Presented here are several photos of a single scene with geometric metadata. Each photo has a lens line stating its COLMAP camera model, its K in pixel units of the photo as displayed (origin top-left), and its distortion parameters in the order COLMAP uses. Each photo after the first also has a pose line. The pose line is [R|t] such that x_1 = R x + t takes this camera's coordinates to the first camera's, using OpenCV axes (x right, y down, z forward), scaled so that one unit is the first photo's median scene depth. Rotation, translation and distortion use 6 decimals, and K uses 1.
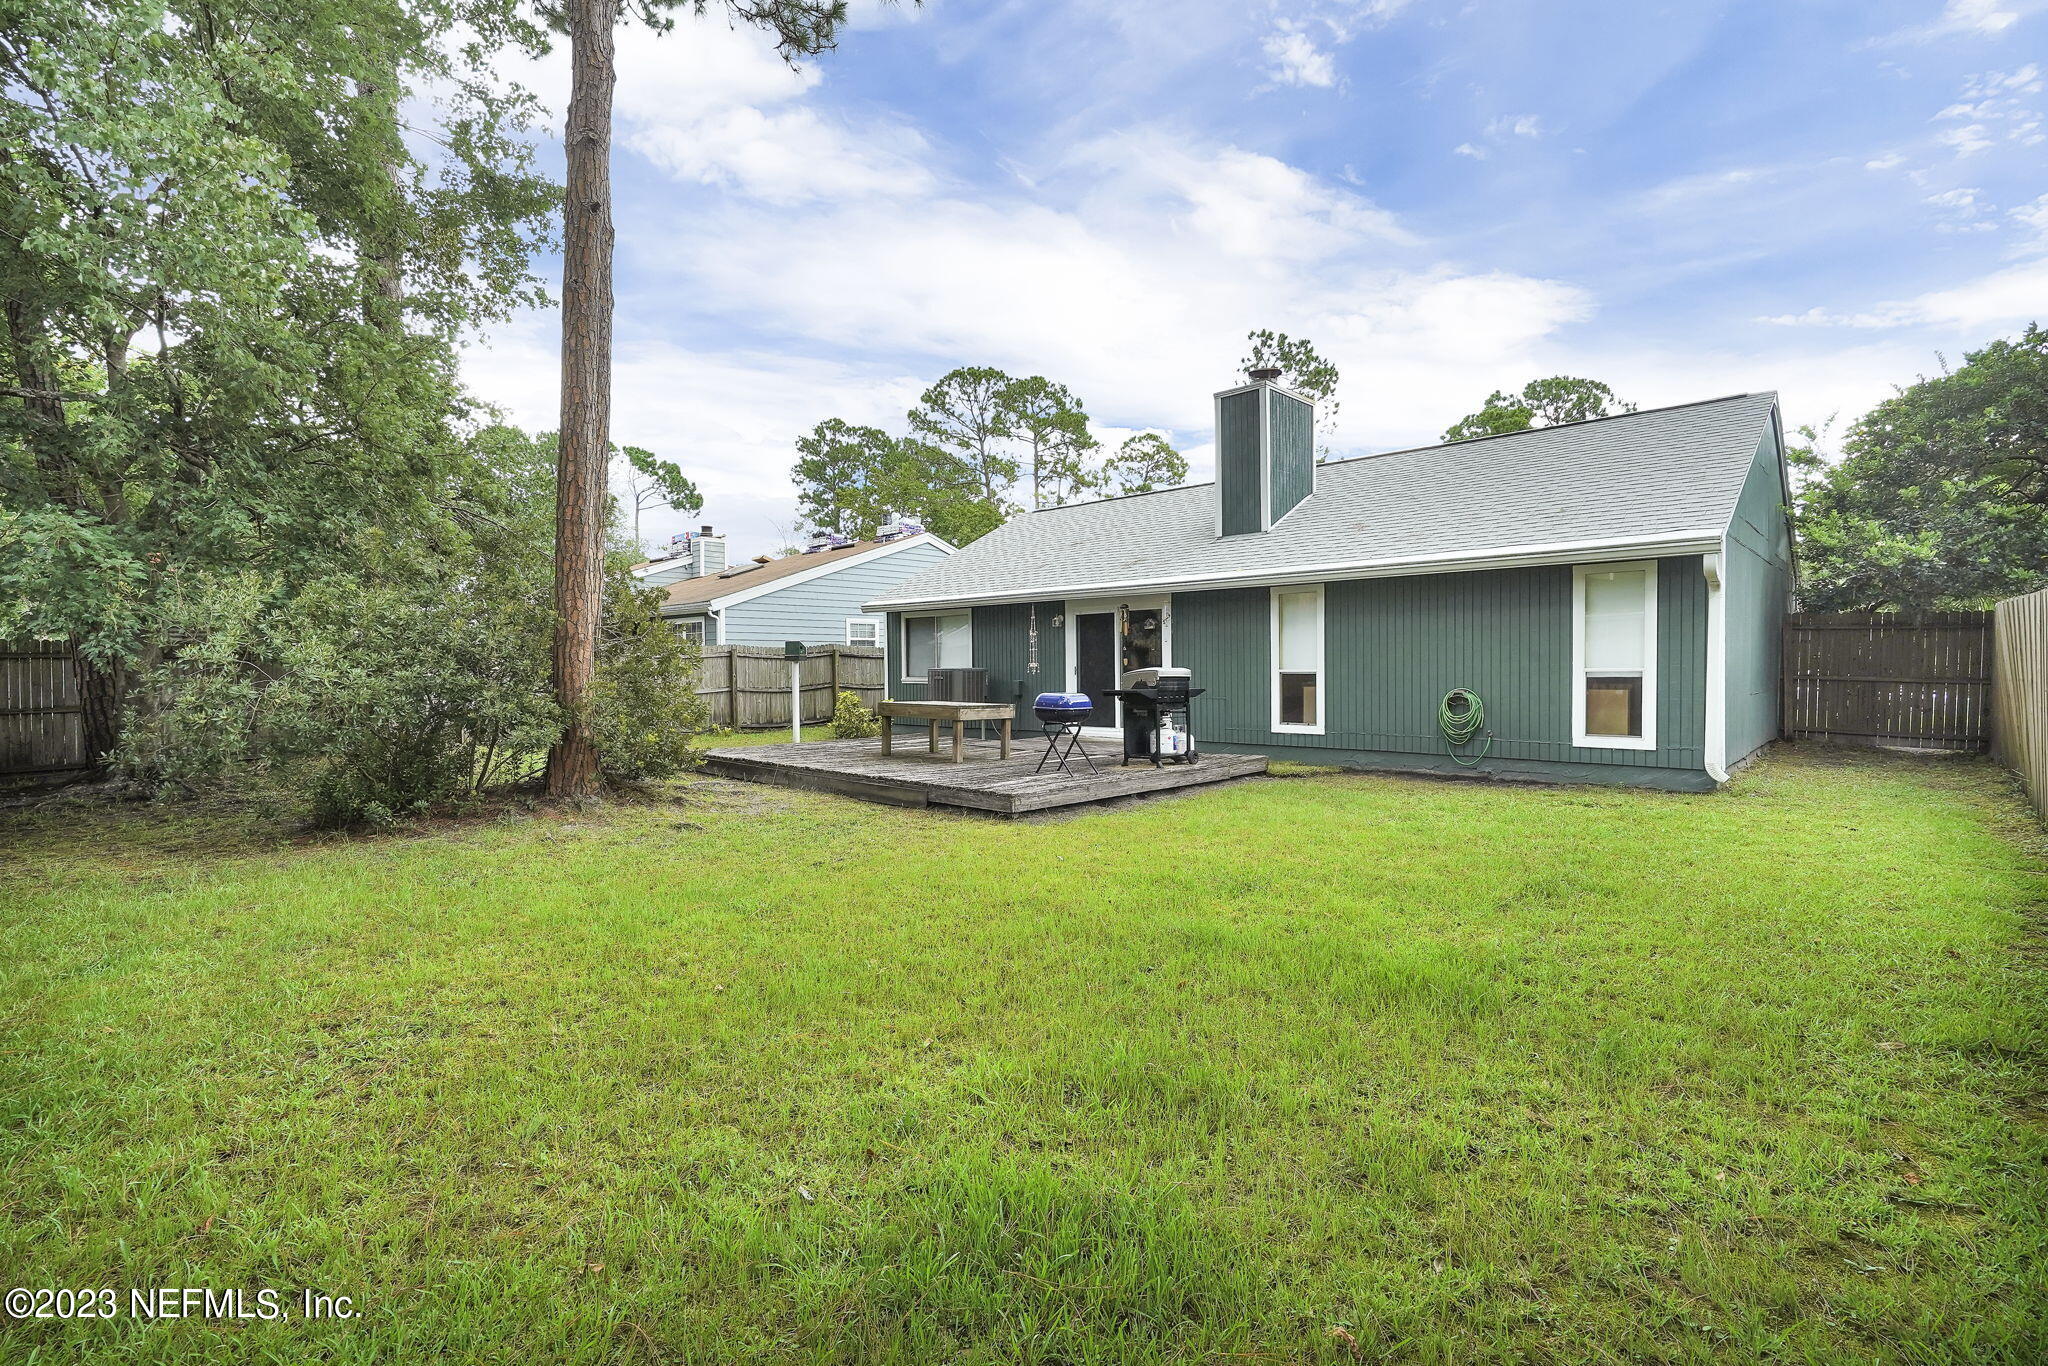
lens RADIAL K [[944.9, 0, 1018.9], [0, 944.9, 677.3], [0, 0, 1]] dist [0.000784, 0.002350]
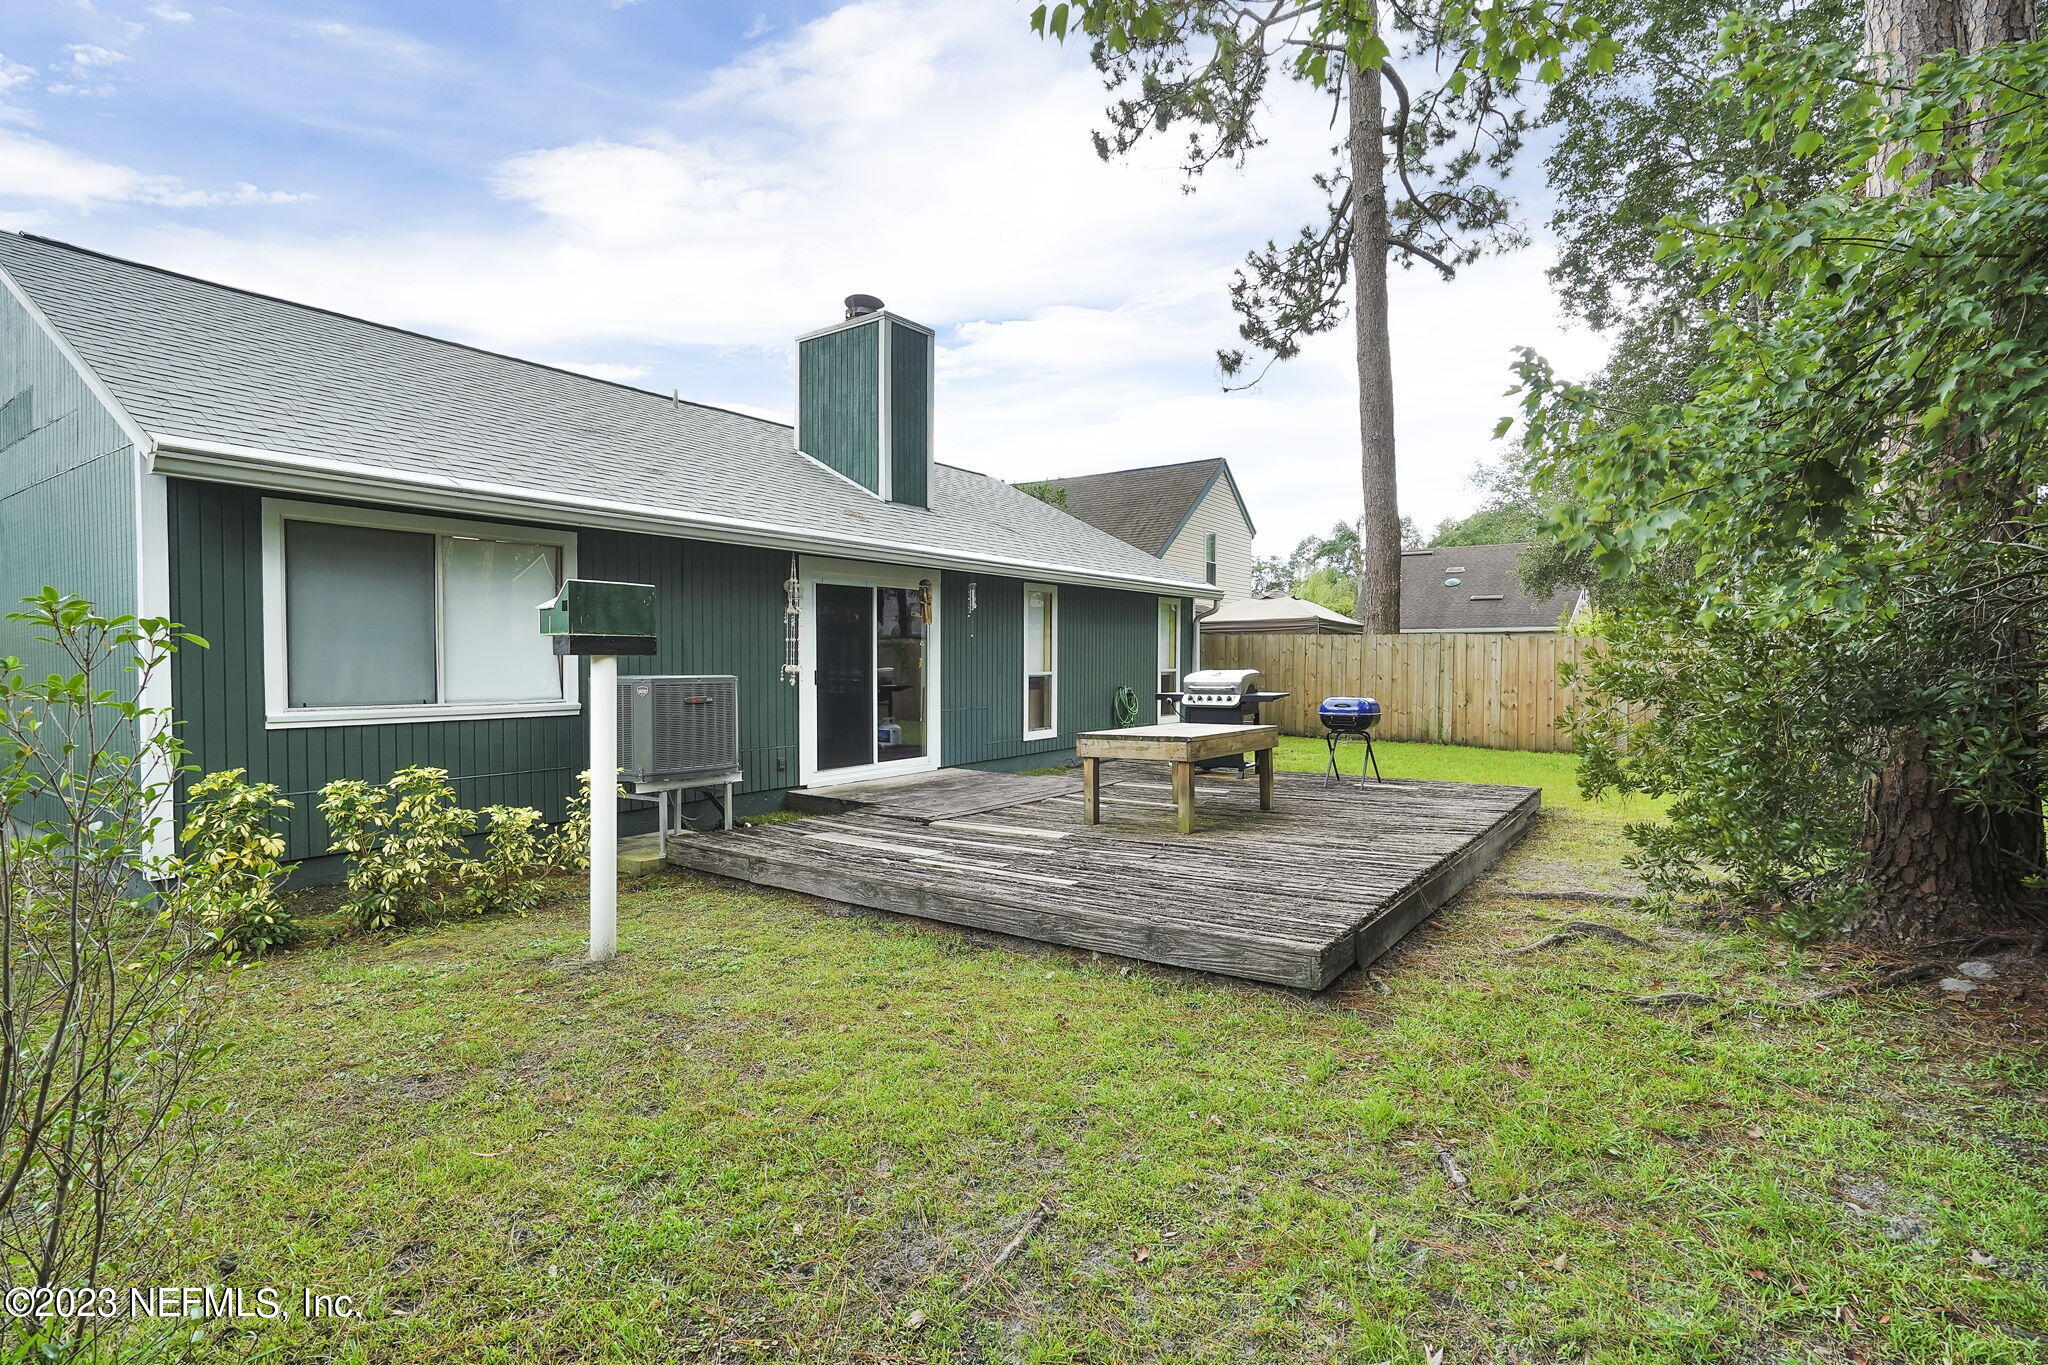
lens RADIAL K [[944.9, 0, 1022.9], [0, 944.9, 677.2], [0, 0, 1]] dist [0.000784, 0.002350]
pose [[-0.124679, -0.013097, 0.992111, -0.648550], [0.008840, 0.999859, 0.014310, -0.017285], [-0.992158, 0.010554, -0.124546, 1.126896]]
